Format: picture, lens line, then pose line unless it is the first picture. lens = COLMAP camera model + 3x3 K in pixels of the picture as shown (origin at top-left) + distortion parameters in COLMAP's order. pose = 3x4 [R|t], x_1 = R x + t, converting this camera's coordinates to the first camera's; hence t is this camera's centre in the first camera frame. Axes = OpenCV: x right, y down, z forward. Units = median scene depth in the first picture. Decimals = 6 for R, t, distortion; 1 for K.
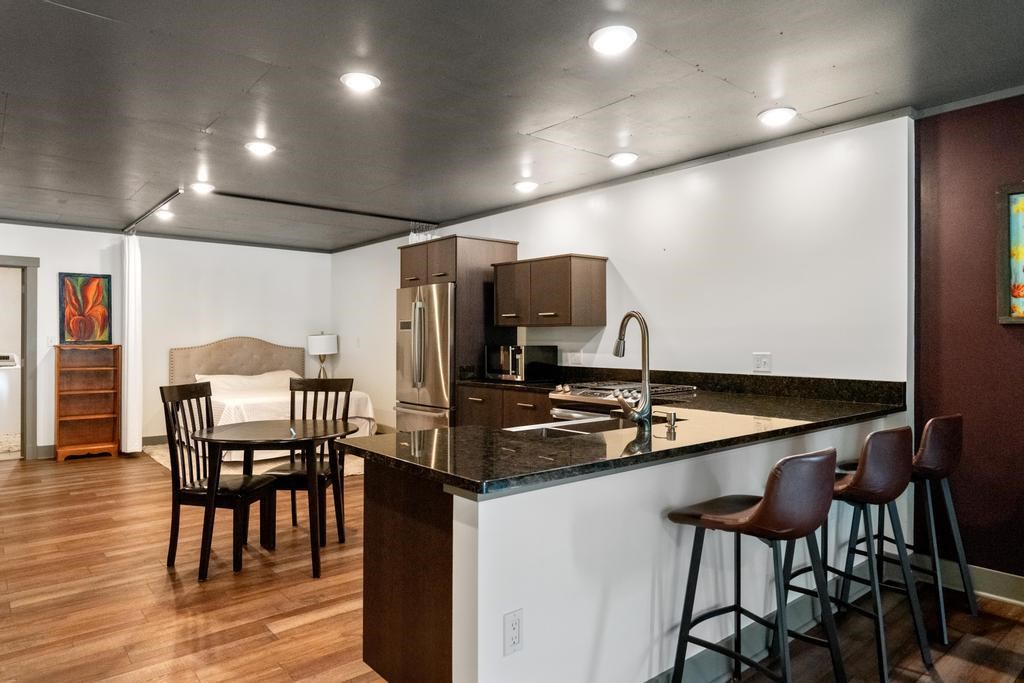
lens RADIAL K [[649.2, 0, 503.5], [0, 649.2, 336.3], [0, 0, 1]] dist [-0.014119, 0.008591]
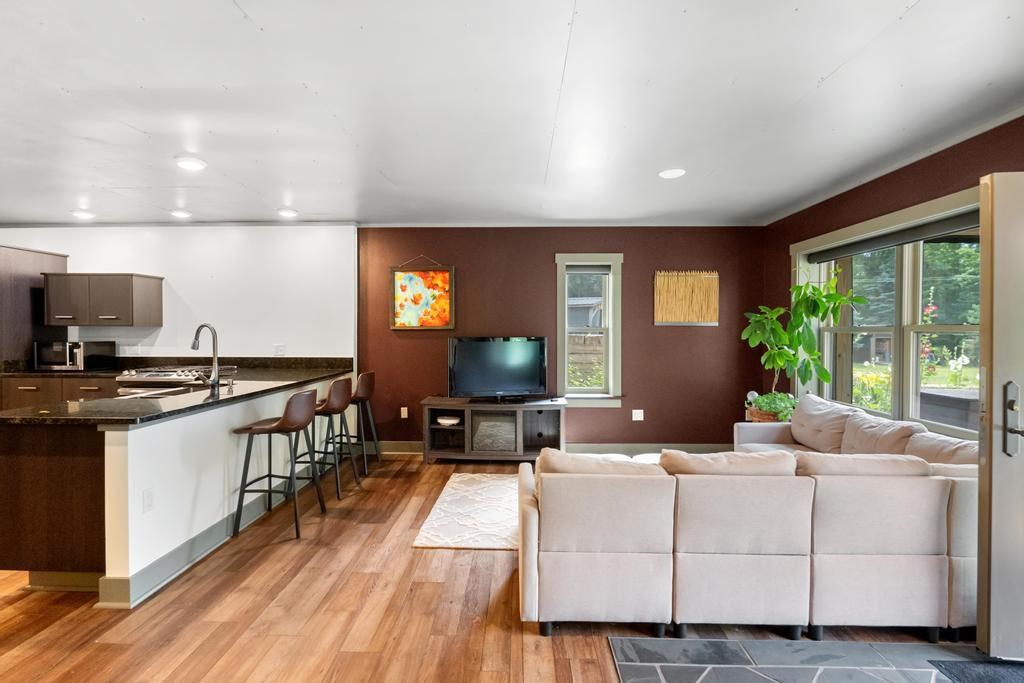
lens RADIAL K [[460.8, 0, 502.4], [0, 460.8, 338.2], [0, 0, 1]] dist [-0.008046, 0.002326]
pose [[0.665906, -0.010771, 0.745958, -0.171591], [-0.003462, 0.999840, 0.017528, -0.021004], [-0.746028, -0.014254, 0.665762, -0.377934]]
